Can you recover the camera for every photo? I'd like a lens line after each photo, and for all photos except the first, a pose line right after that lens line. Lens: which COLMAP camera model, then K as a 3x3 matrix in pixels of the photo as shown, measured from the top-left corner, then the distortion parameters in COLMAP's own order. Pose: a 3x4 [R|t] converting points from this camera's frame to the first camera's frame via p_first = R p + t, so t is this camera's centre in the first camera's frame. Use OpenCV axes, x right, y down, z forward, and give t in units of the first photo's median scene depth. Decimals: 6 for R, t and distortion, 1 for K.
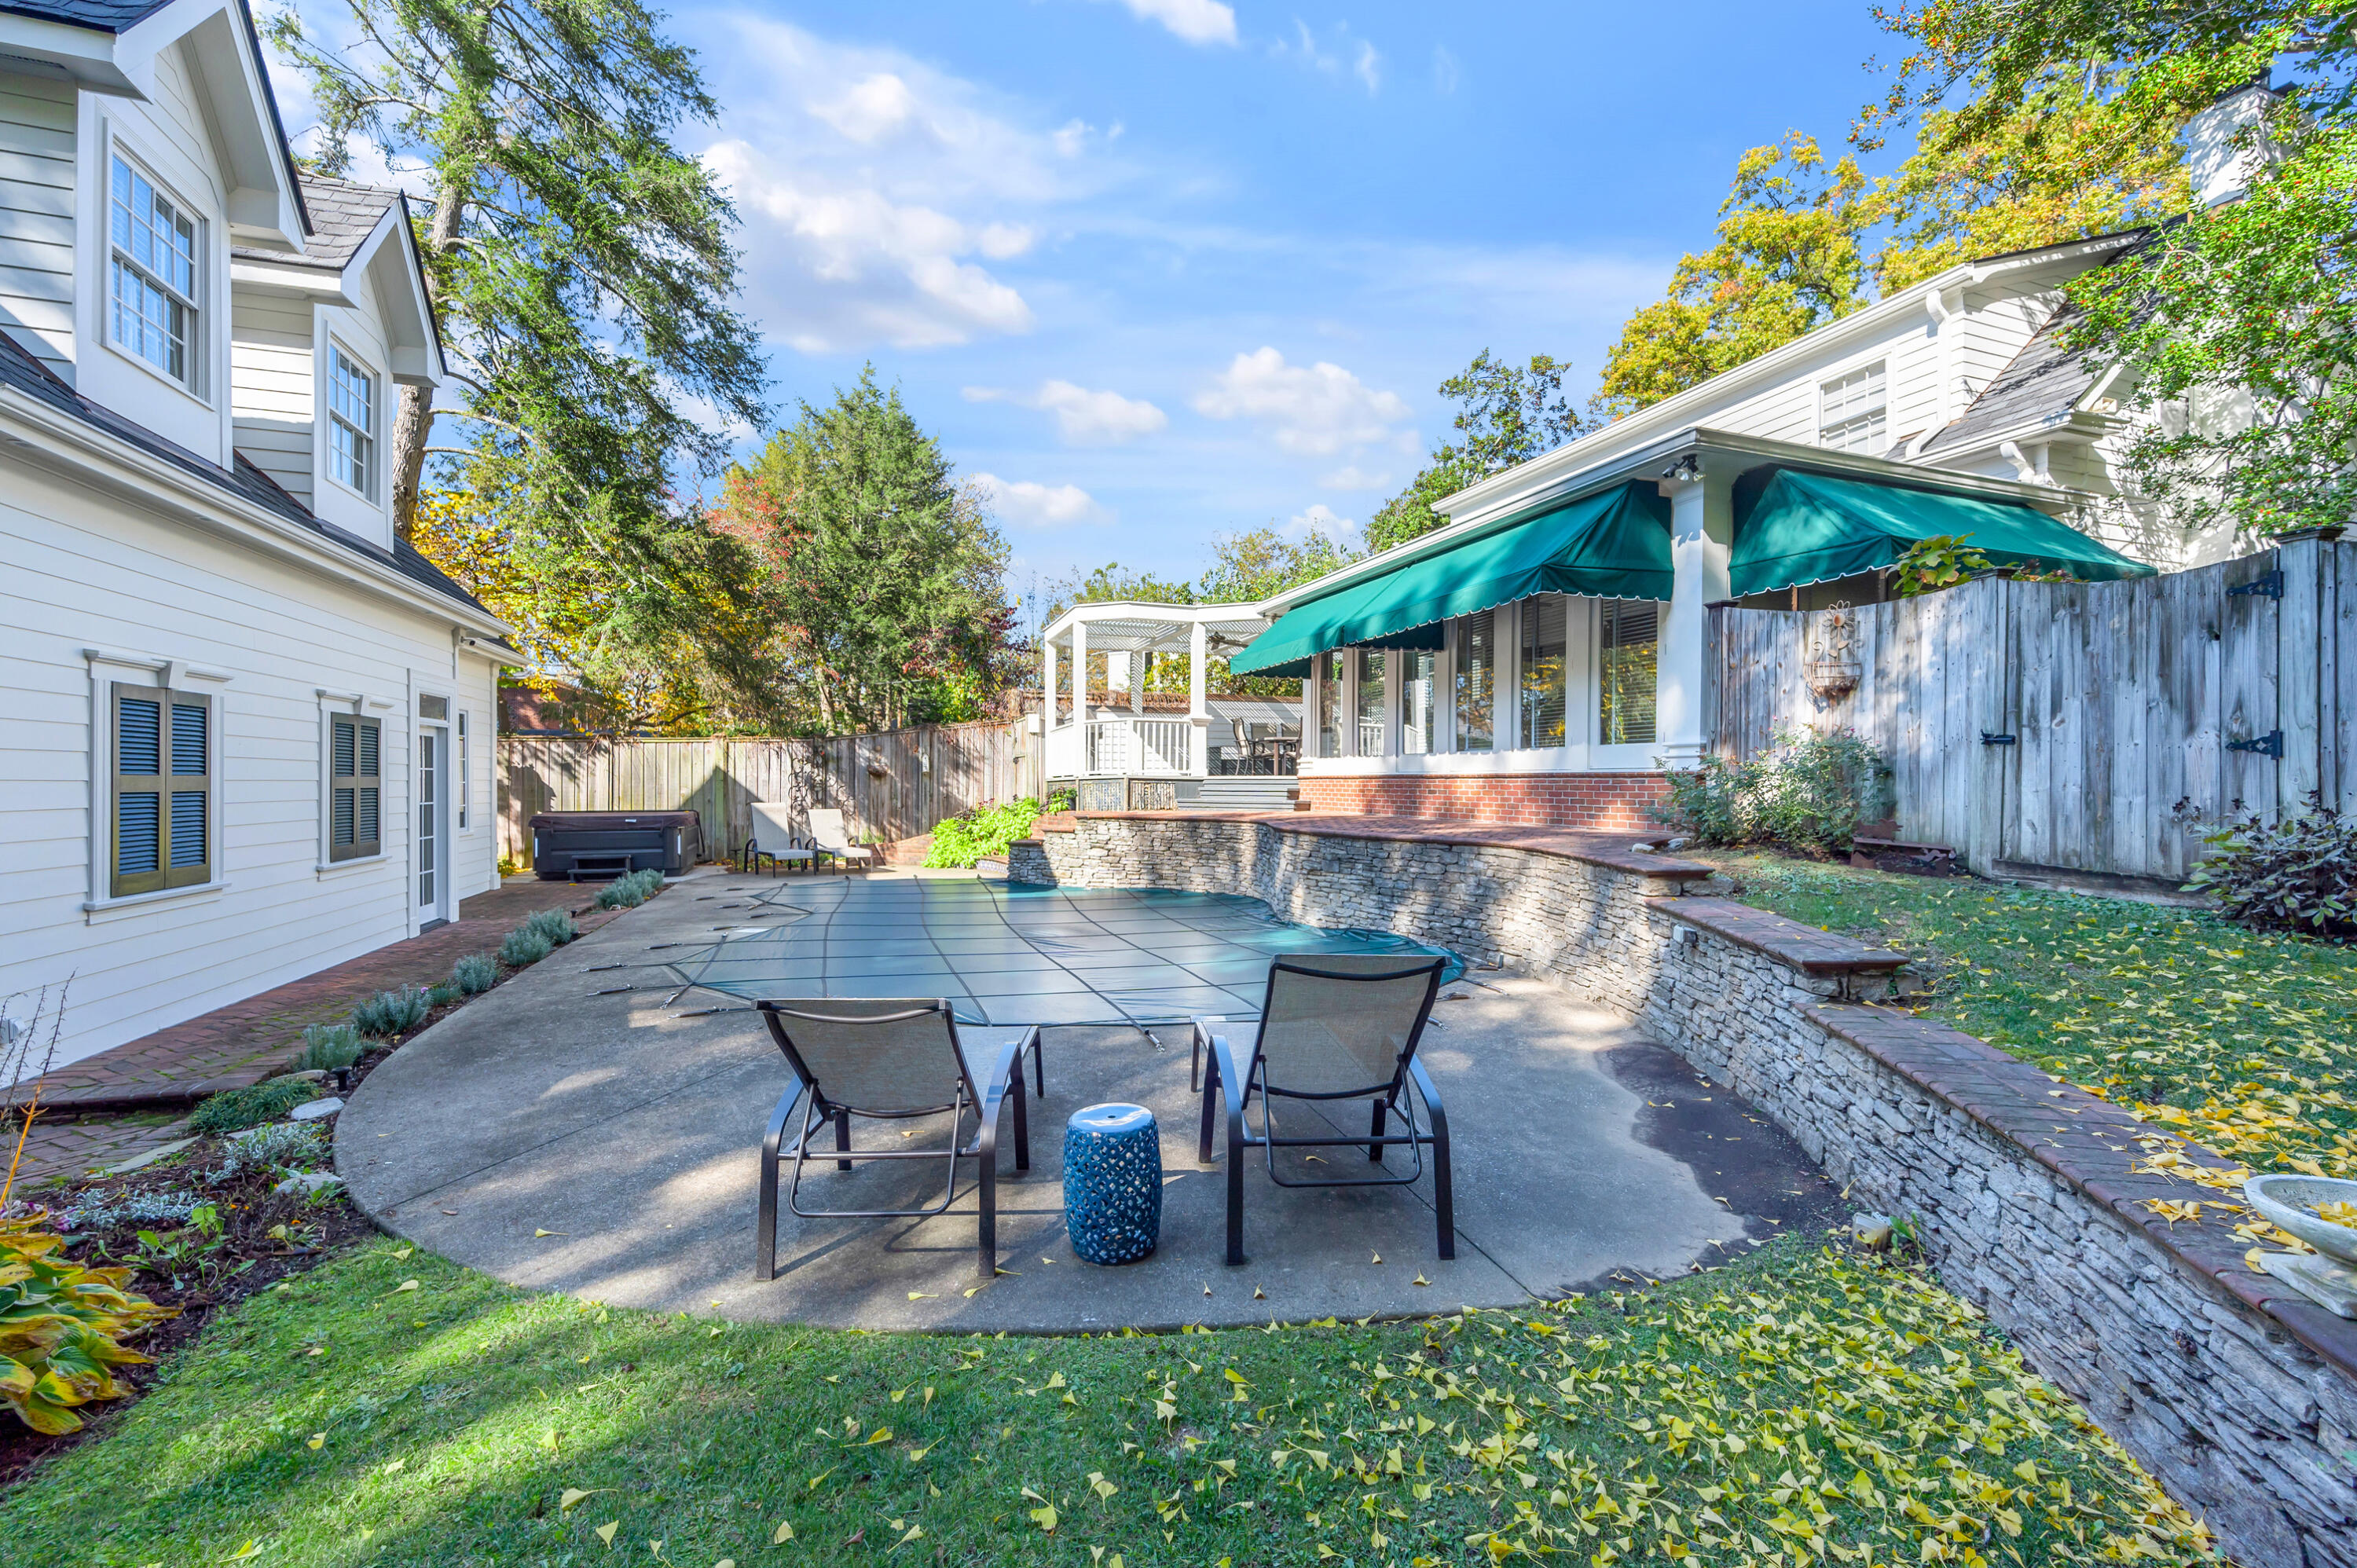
lens RADIAL K [[960.5, 0, 1176.3], [0, 960.5, 785.2], [0, 0, 1]] dist [-0.004503, -0.000140]
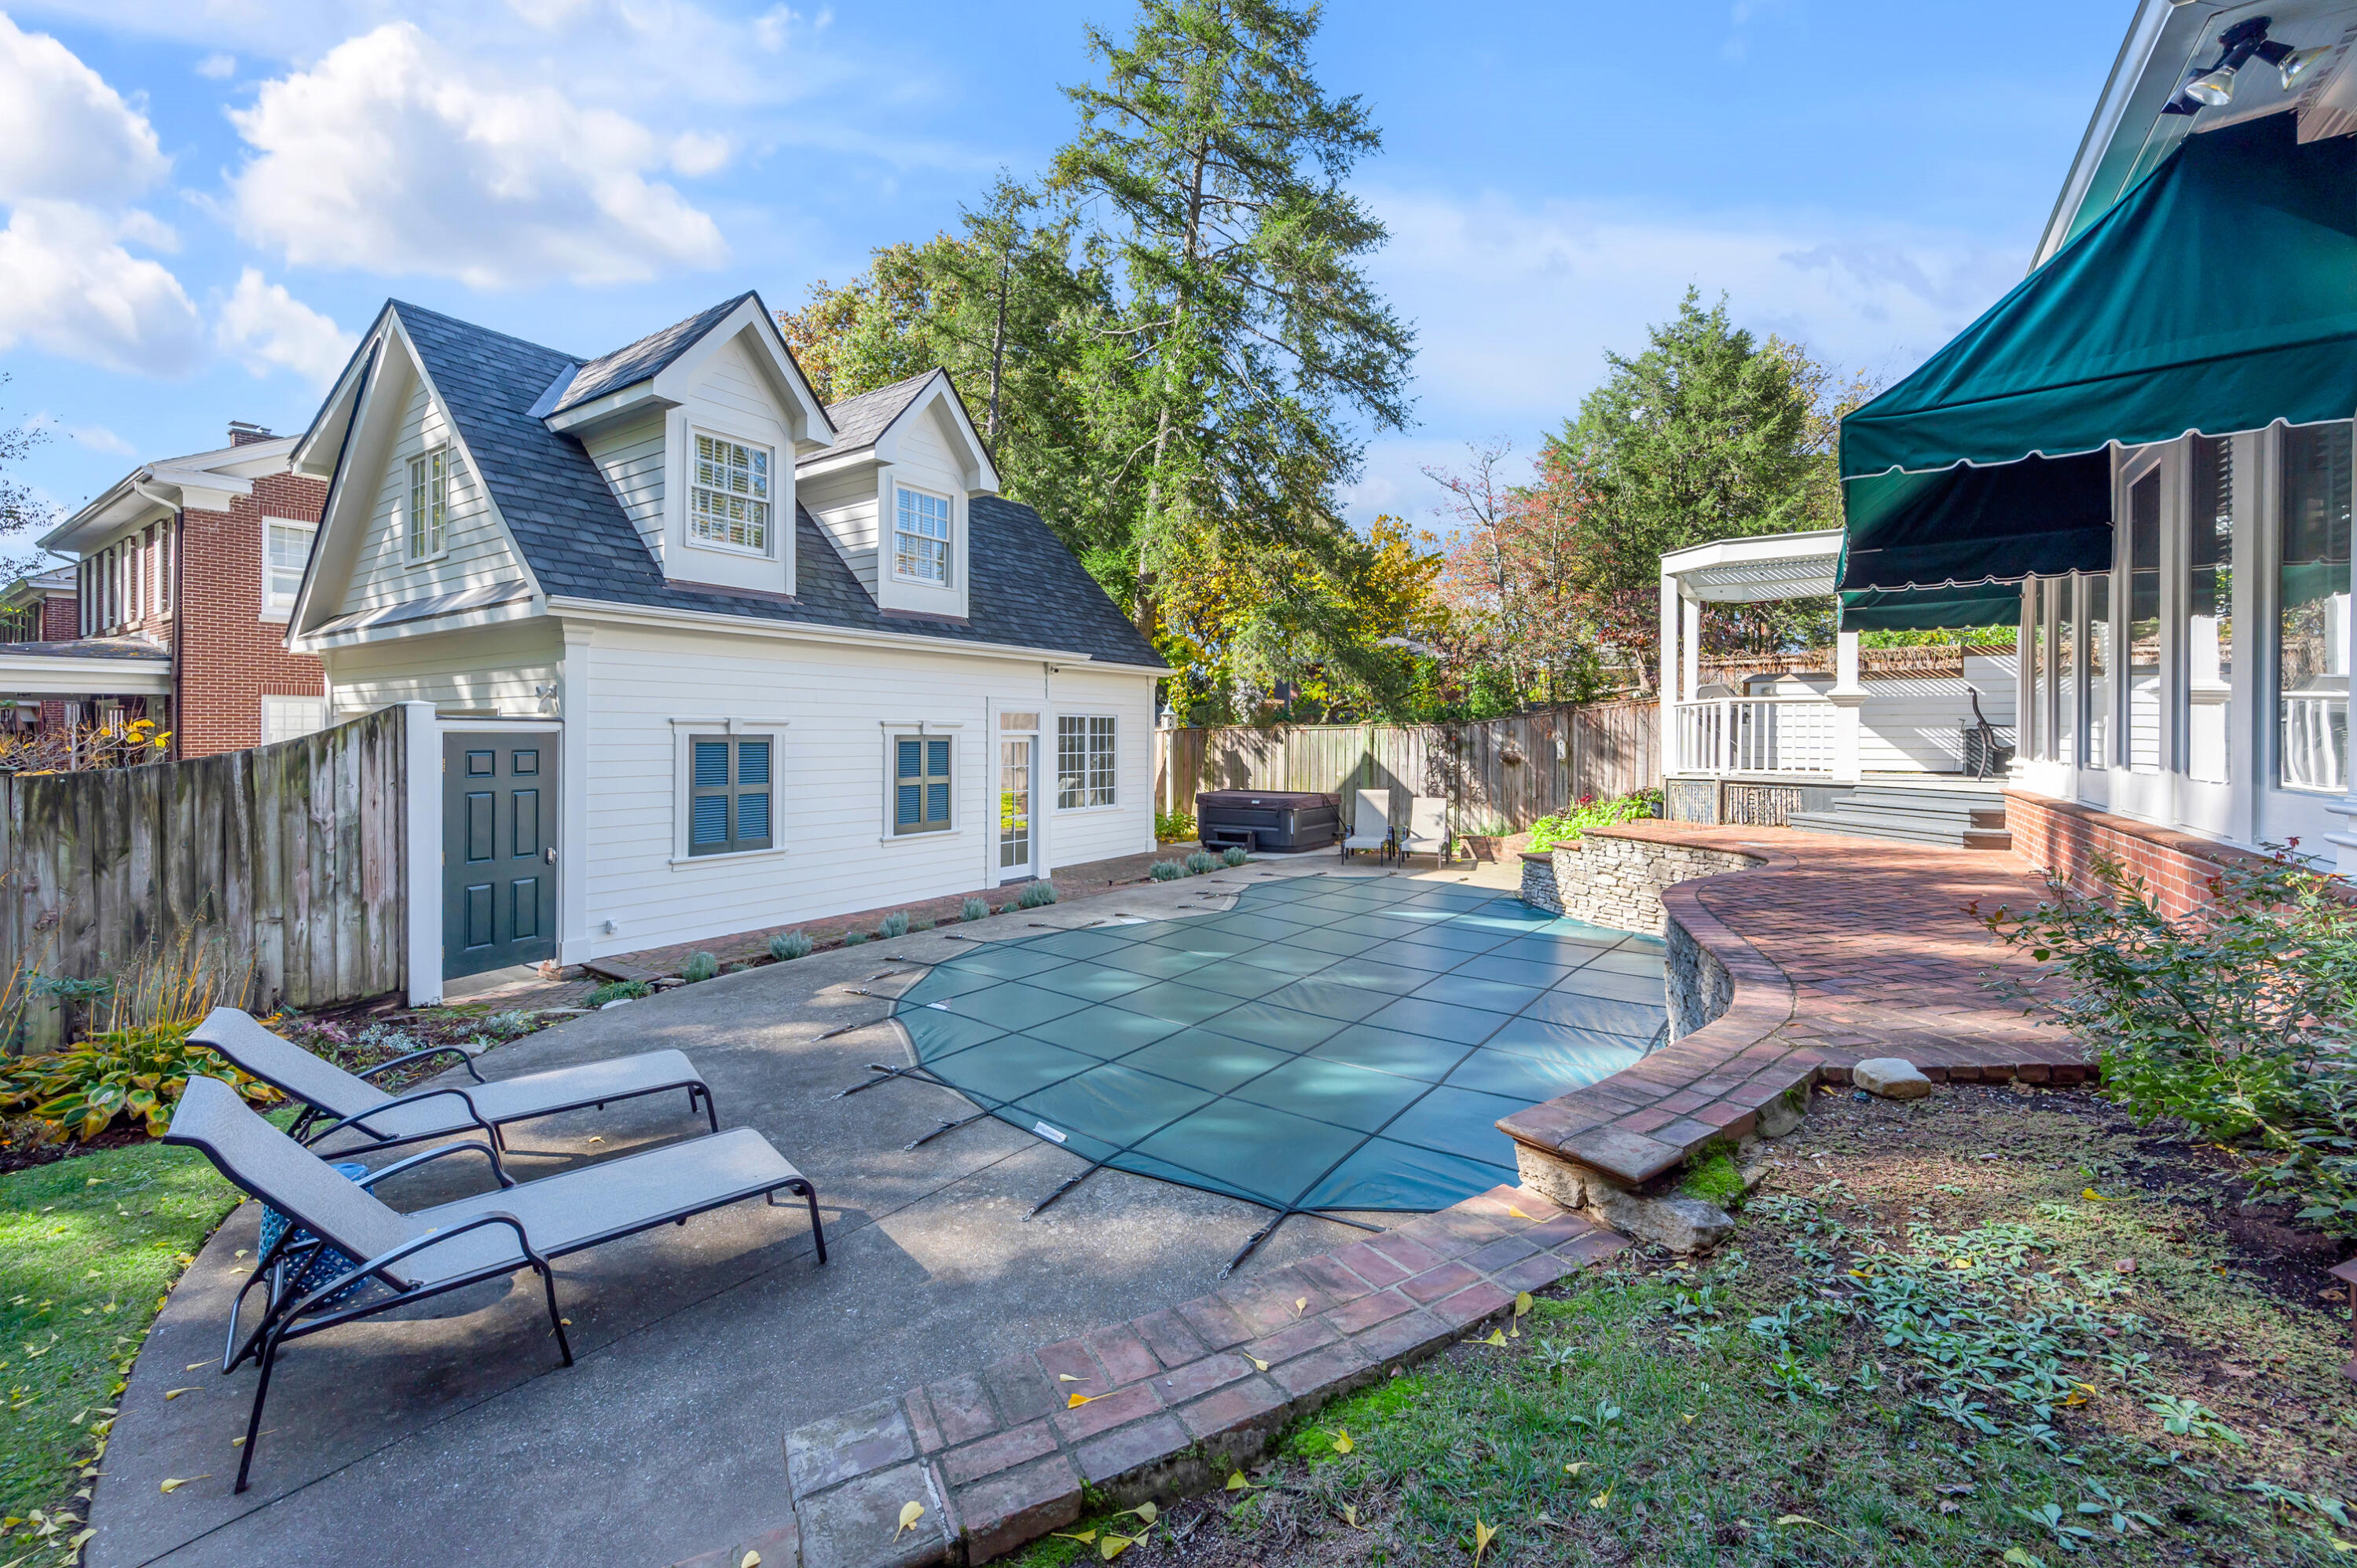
lens RADIAL K [[960.5, 0, 1195.7], [0, 960.5, 728.6], [0, 0, 1]] dist [-0.004503, -0.000140]
pose [[0.601120, -0.003937, -0.799149, 0.416661], [-0.007169, 0.999921, -0.010318, -0.051652], [0.799126, 0.011931, 0.601045, 0.327753]]
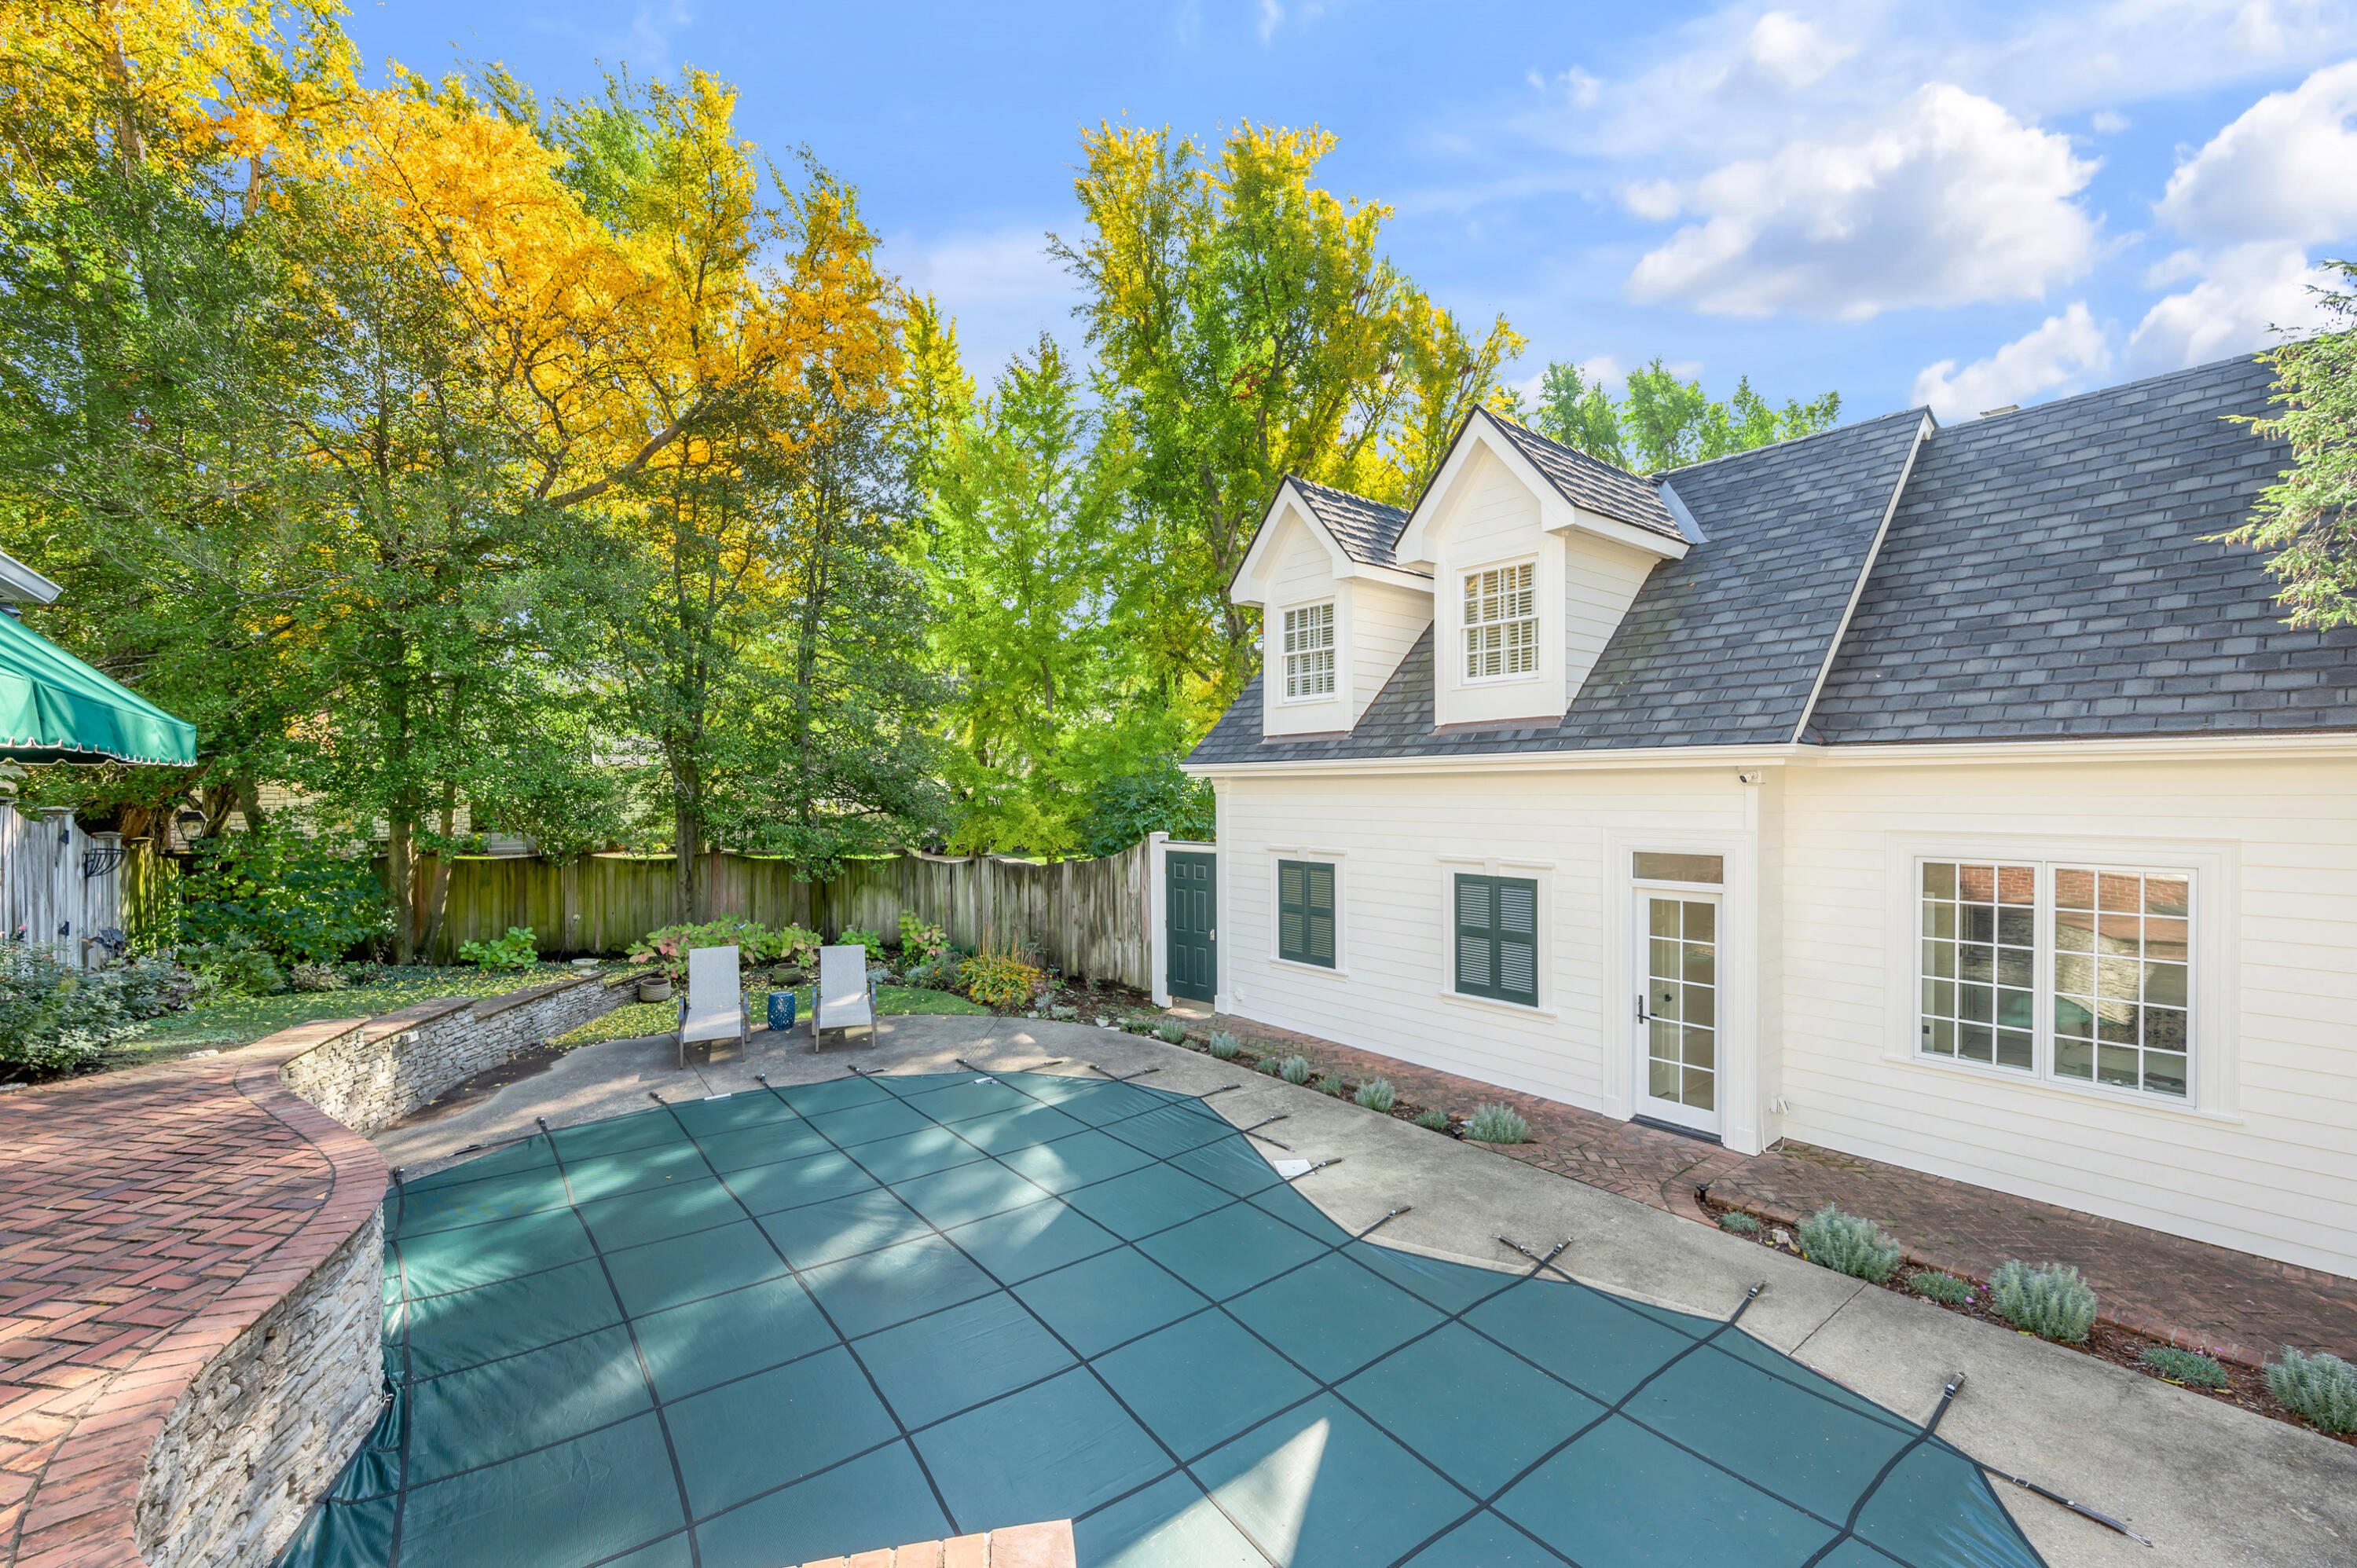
lens RADIAL K [[960.5, 0, 1178.5], [0, 960.5, 801.4], [0, 0, 1]] dist [-0.004503, -0.000140]
pose [[-0.942209, -0.001687, -0.335022, -0.080837], [-0.006953, 0.999870, 0.014520, -0.129148], [0.334954, 0.016011, -0.942098, 1.427903]]
